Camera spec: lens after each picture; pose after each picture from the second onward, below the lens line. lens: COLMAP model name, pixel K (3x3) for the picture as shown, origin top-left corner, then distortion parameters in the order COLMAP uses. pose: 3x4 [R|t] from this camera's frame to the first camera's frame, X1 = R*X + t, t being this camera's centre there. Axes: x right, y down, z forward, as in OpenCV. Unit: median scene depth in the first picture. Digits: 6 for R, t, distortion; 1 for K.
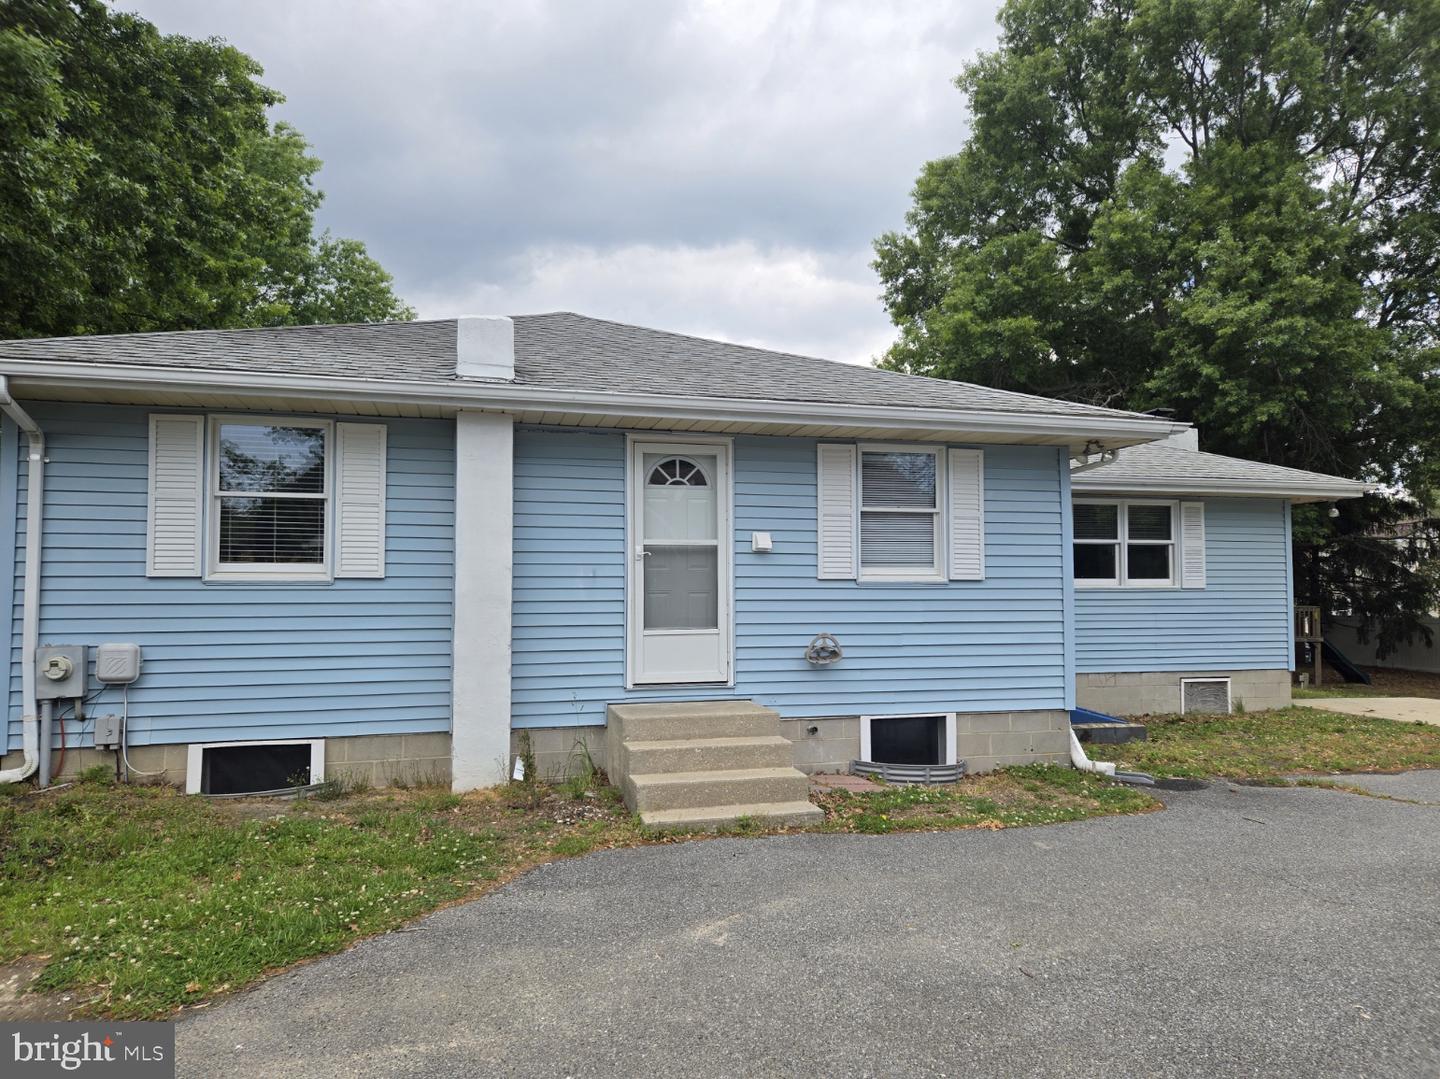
lens RADIAL K [[1041.2, 0, 720.0], [0, 1041.2, 539.5], [0, 0, 1]] dist [0.059261, -0.000585]
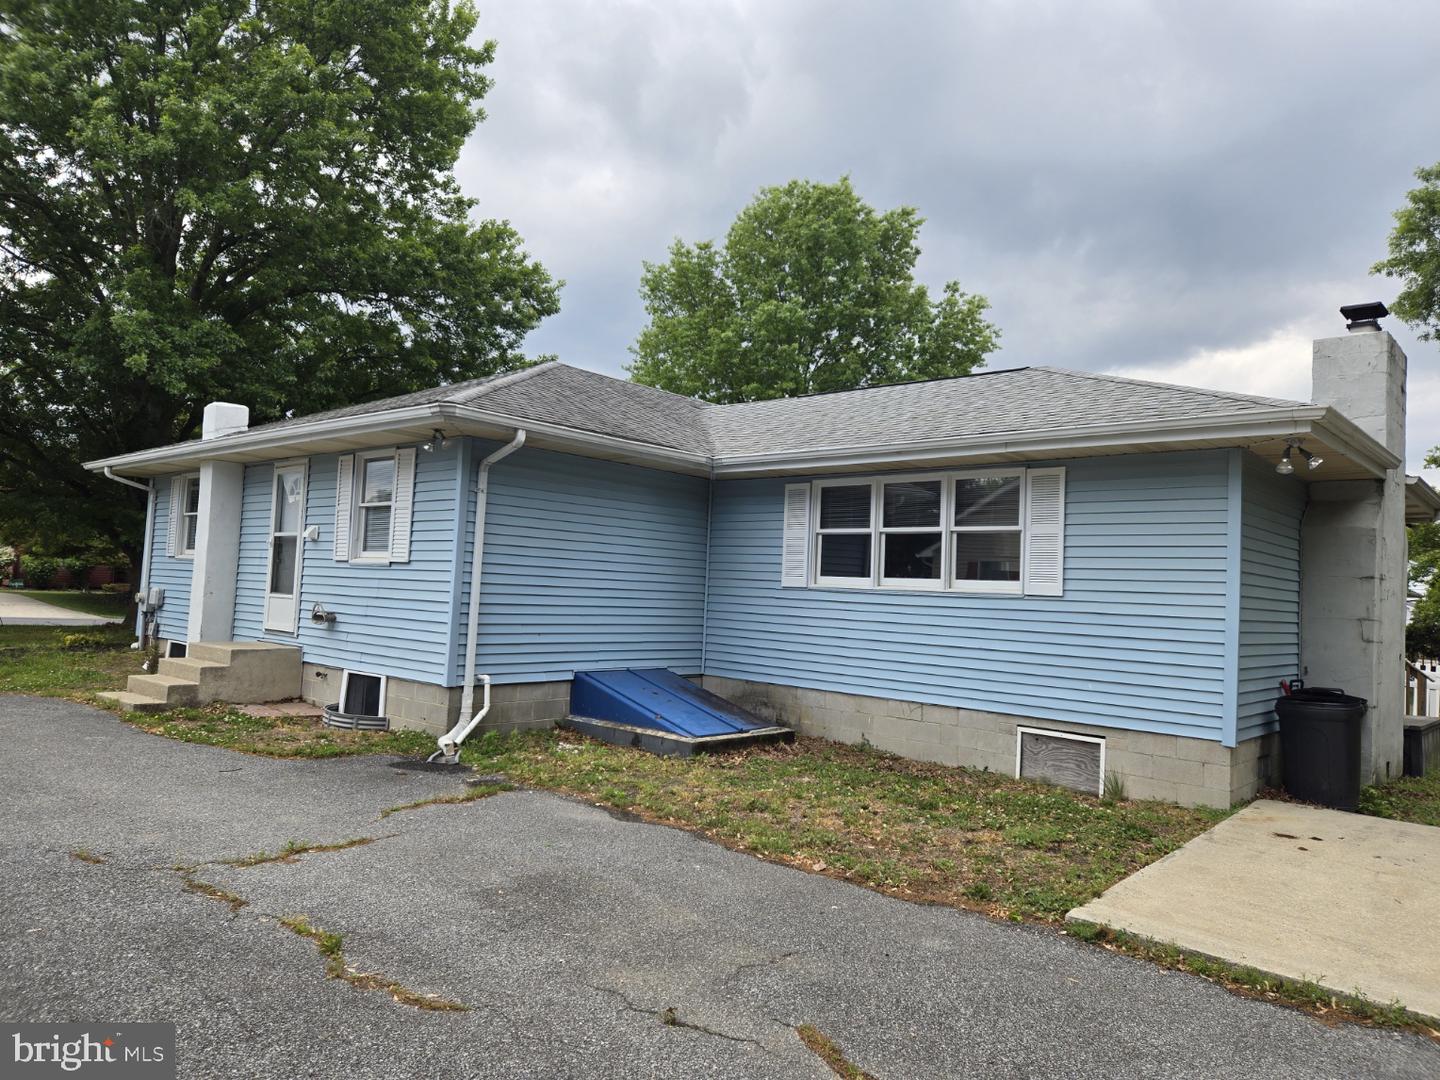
lens RADIAL K [[951.4, 0, 720.0], [0, 951.4, 540.0], [0, 0, 1]] dist [0.059568, 0.000224]
pose [[0.511953, -0.027367, -0.858577, 0.885536], [-0.005731, 0.999361, -0.035271, 0.033728], [0.858994, 0.022977, 0.511470, 0.512530]]
